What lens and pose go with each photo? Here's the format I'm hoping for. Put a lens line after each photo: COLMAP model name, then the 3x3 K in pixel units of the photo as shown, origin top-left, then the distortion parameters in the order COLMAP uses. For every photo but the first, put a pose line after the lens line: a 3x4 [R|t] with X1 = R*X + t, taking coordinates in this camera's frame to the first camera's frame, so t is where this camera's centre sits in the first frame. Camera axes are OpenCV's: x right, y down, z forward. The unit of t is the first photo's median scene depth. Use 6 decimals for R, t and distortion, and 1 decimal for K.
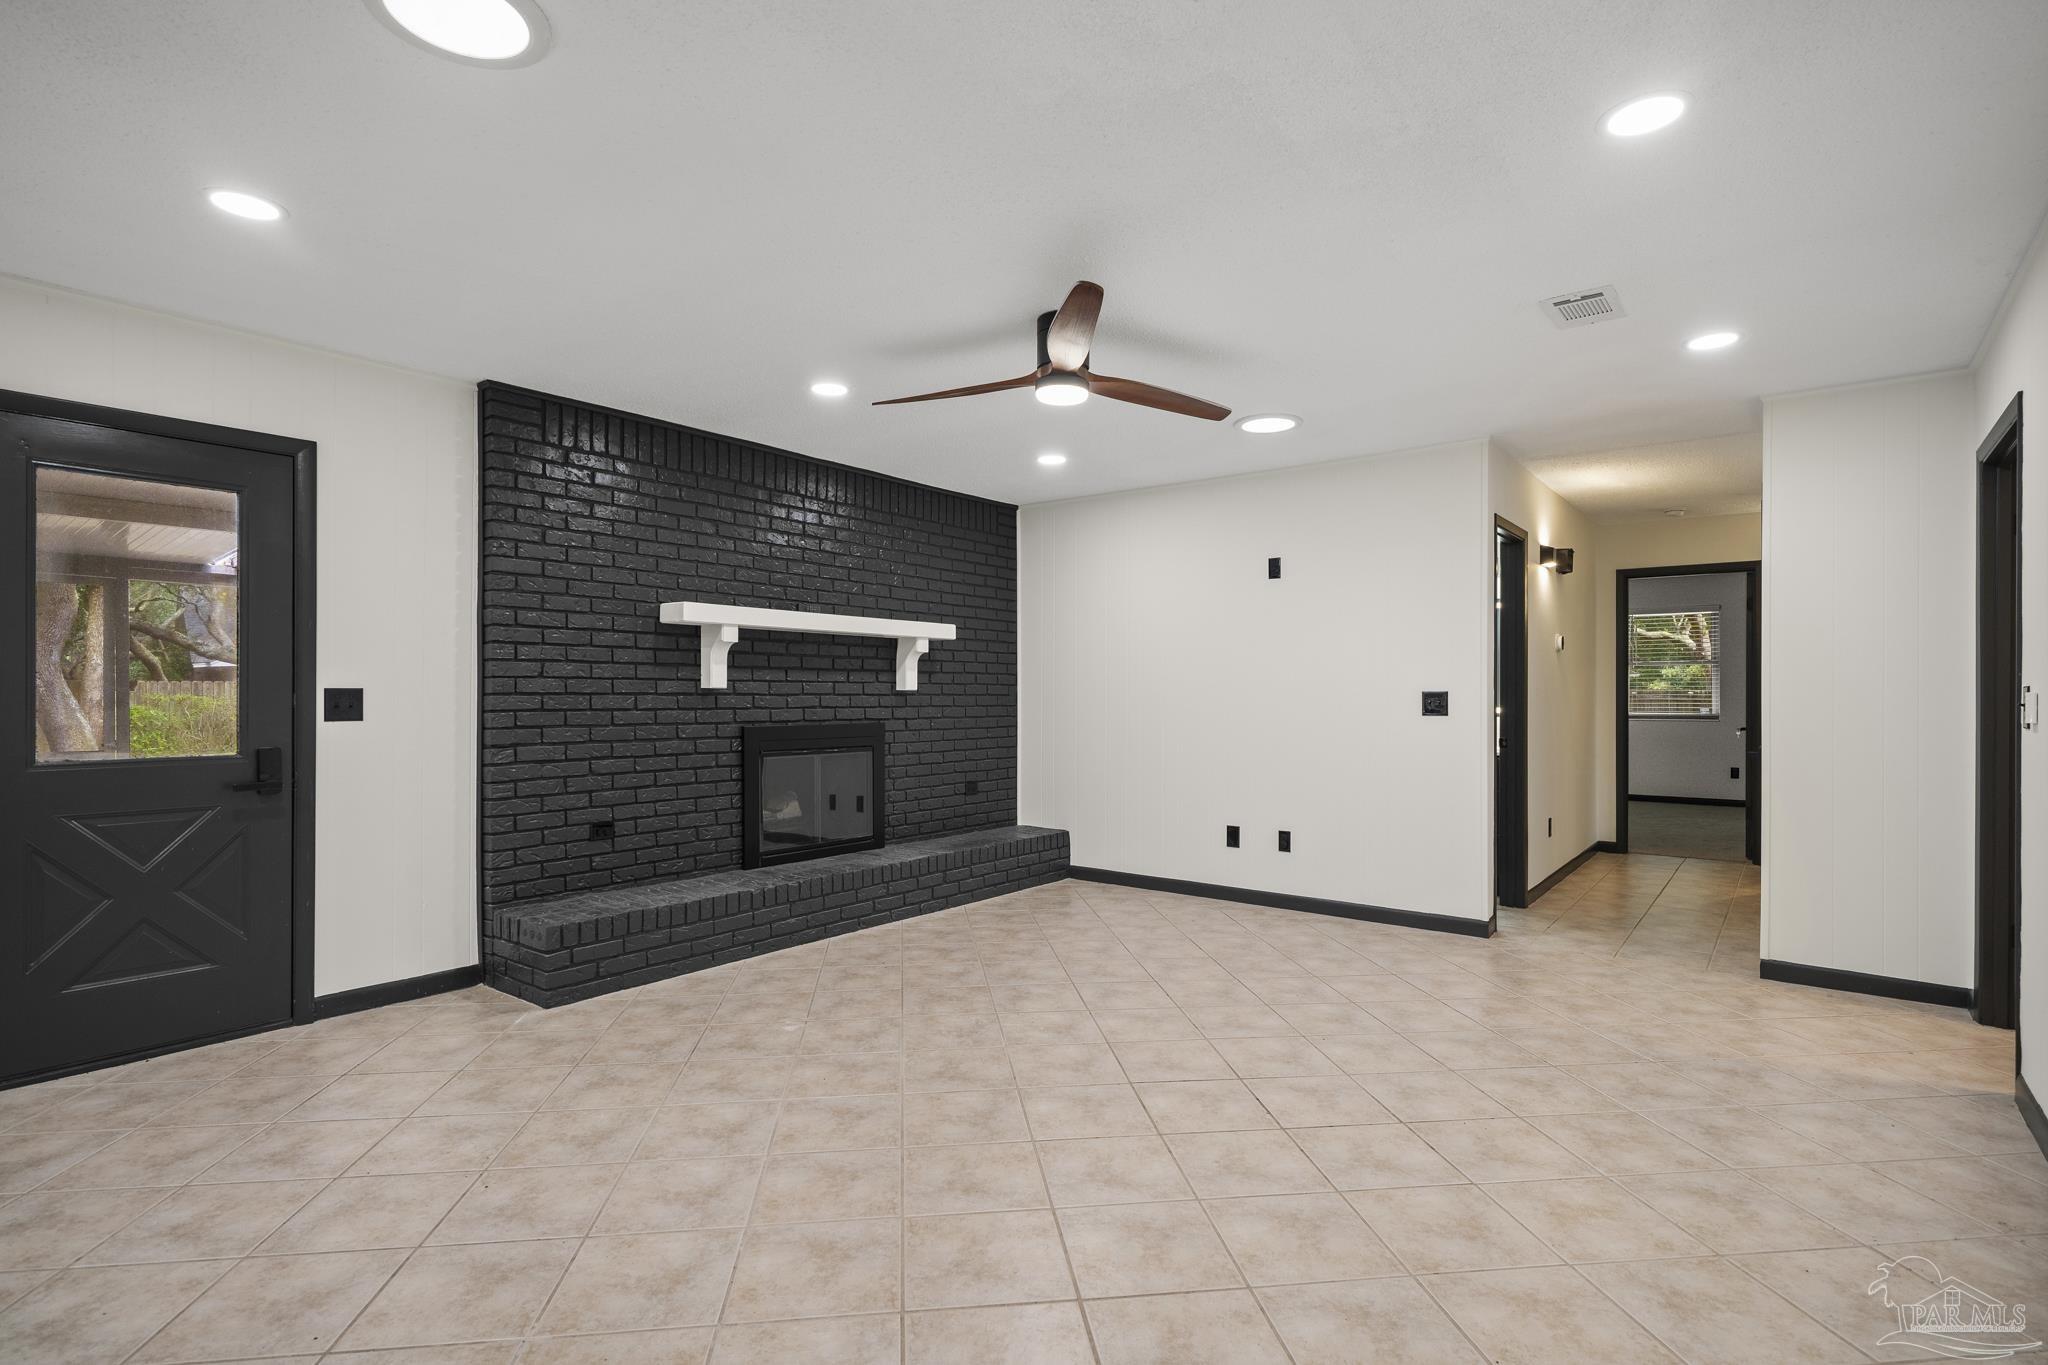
lens RADIAL K [[985.5, 0, 1013.5], [0, 985.5, 693.4], [0, 0, 1]] dist [-0.000473, 0.000203]
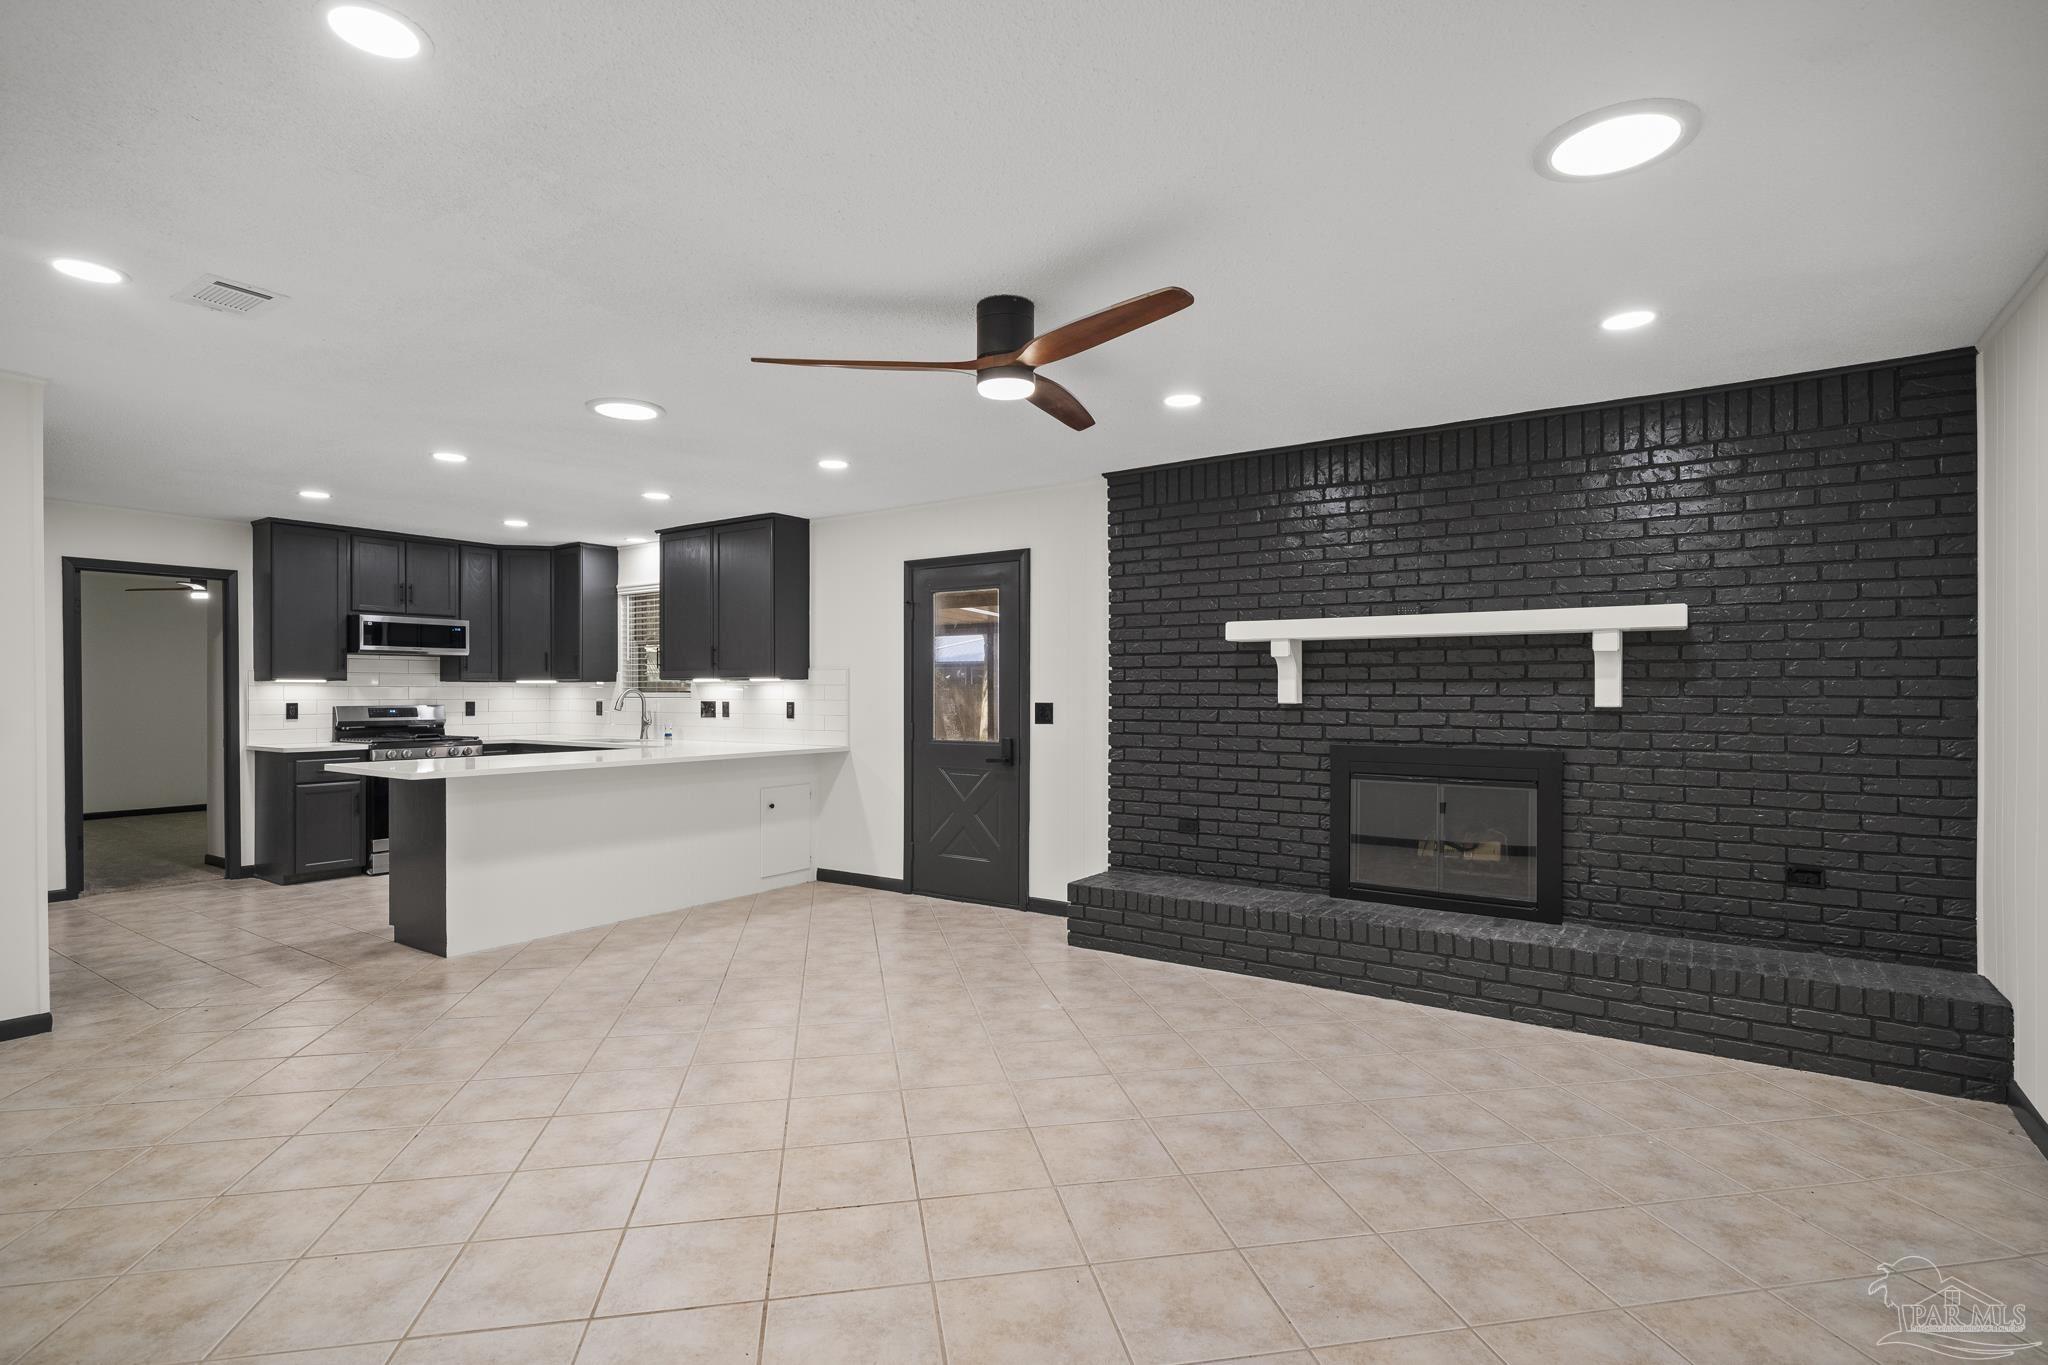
lens RADIAL K [[985.5, 0, 1013.5], [0, 985.5, 693.4], [0, 0, 1]] dist [-0.000473, 0.000203]
pose [[0.068820, -0.001323, -0.997628, 0.700882], [-0.000037, 0.999999, -0.001329, -0.014694], [0.997629, 0.000128, 0.068820, 0.688315]]
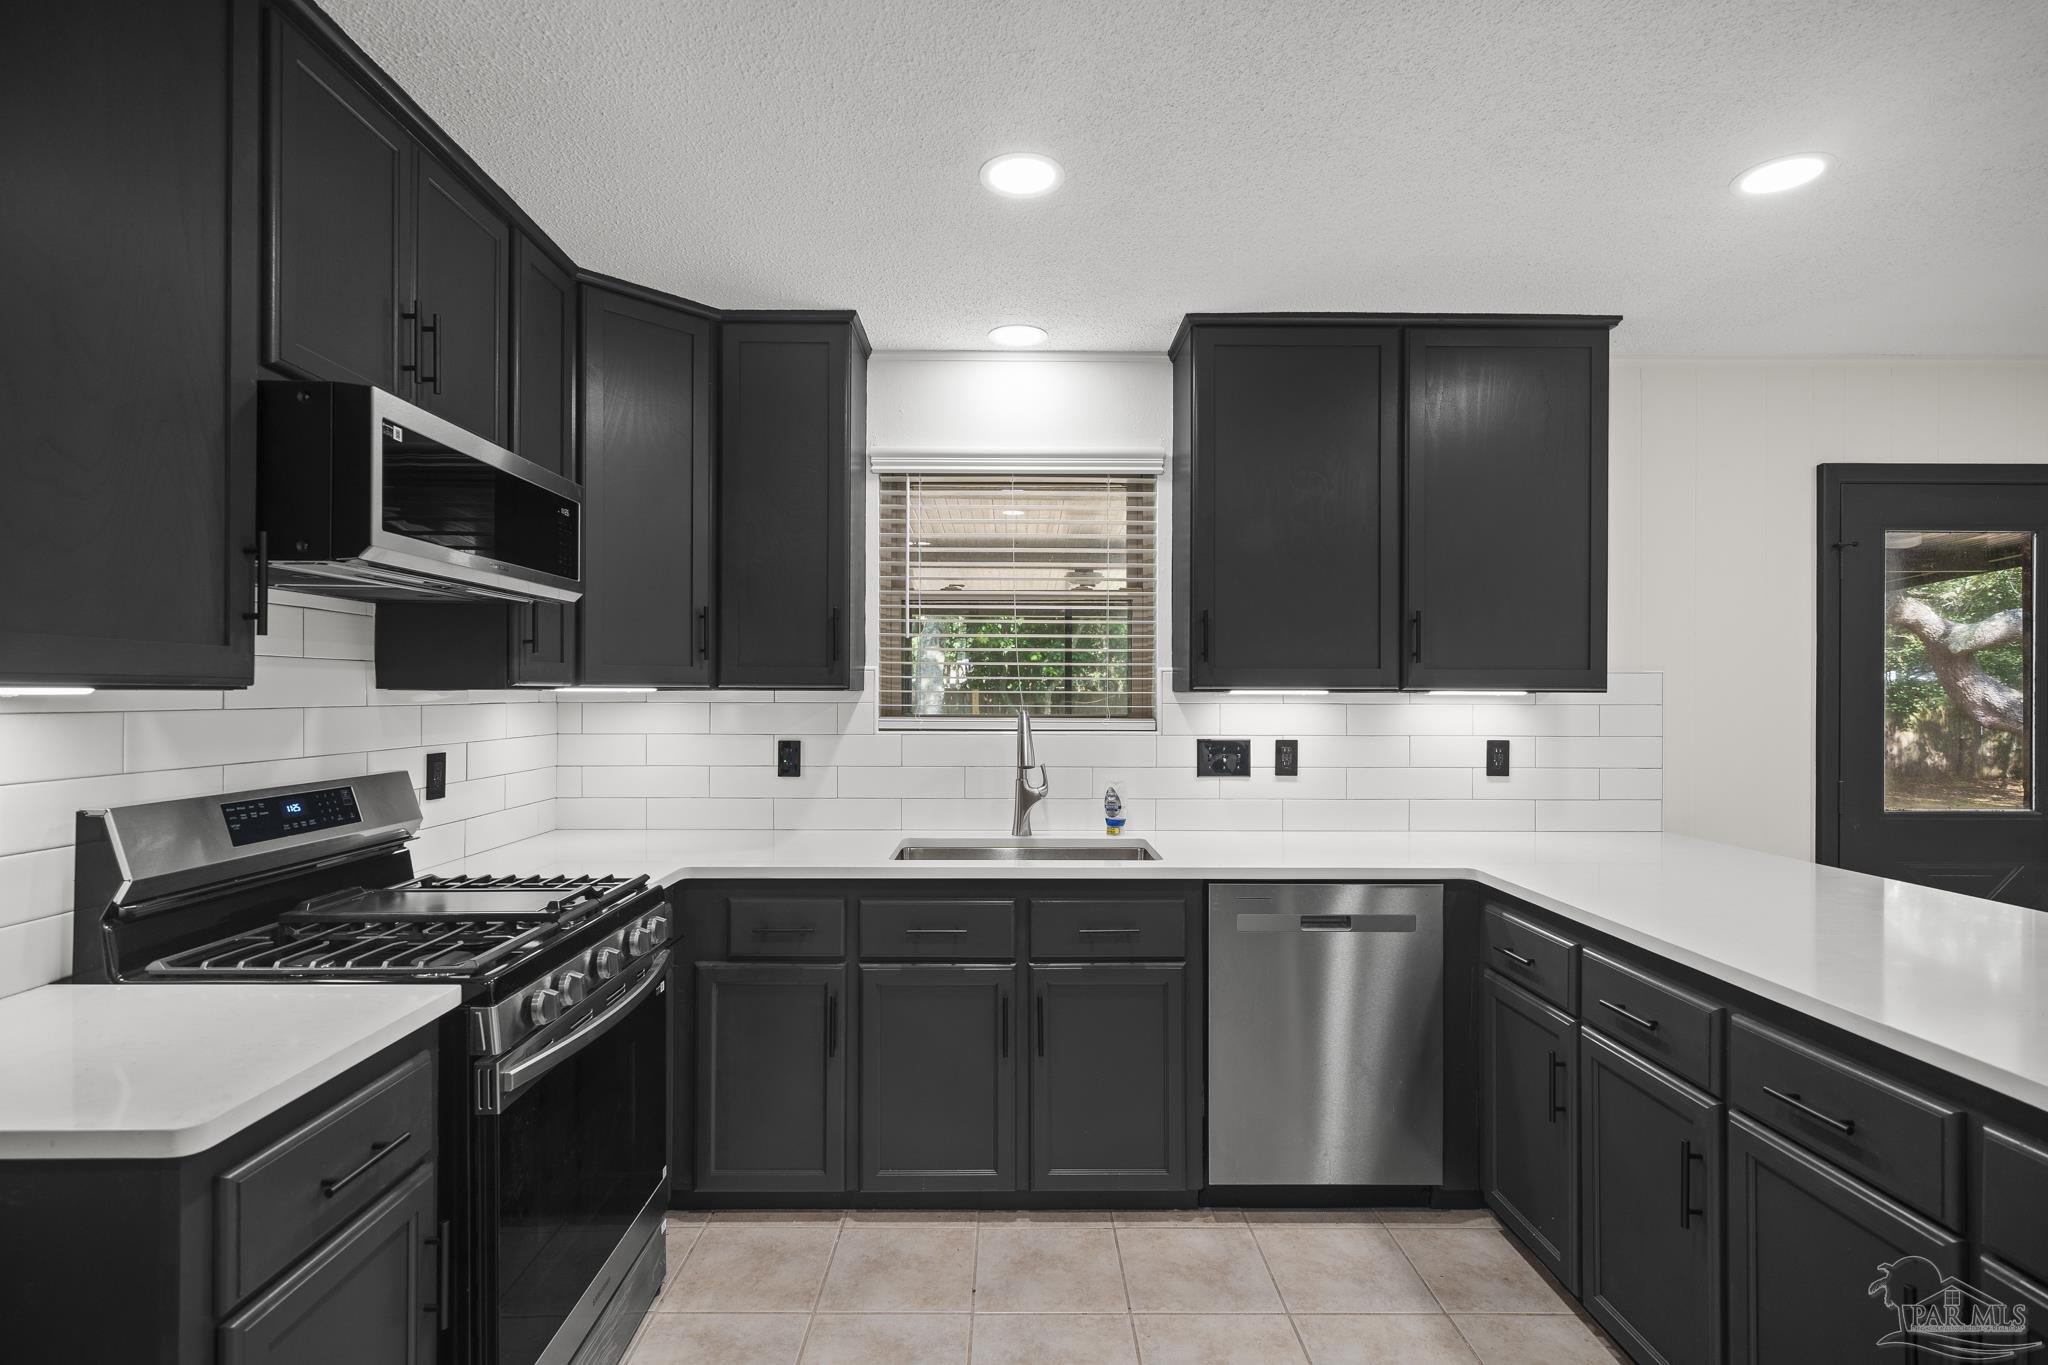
lens RADIAL K [[985.5, 0, 1013.5], [0, 985.5, 693.4], [0, 0, 1]] dist [-0.000473, 0.000203]
pose [[0.628146, -0.001481, -0.778094, -0.537875], [-0.001907, 0.999992, -0.003443, -0.034592], [0.778093, 0.003646, 0.628138, -0.290614]]
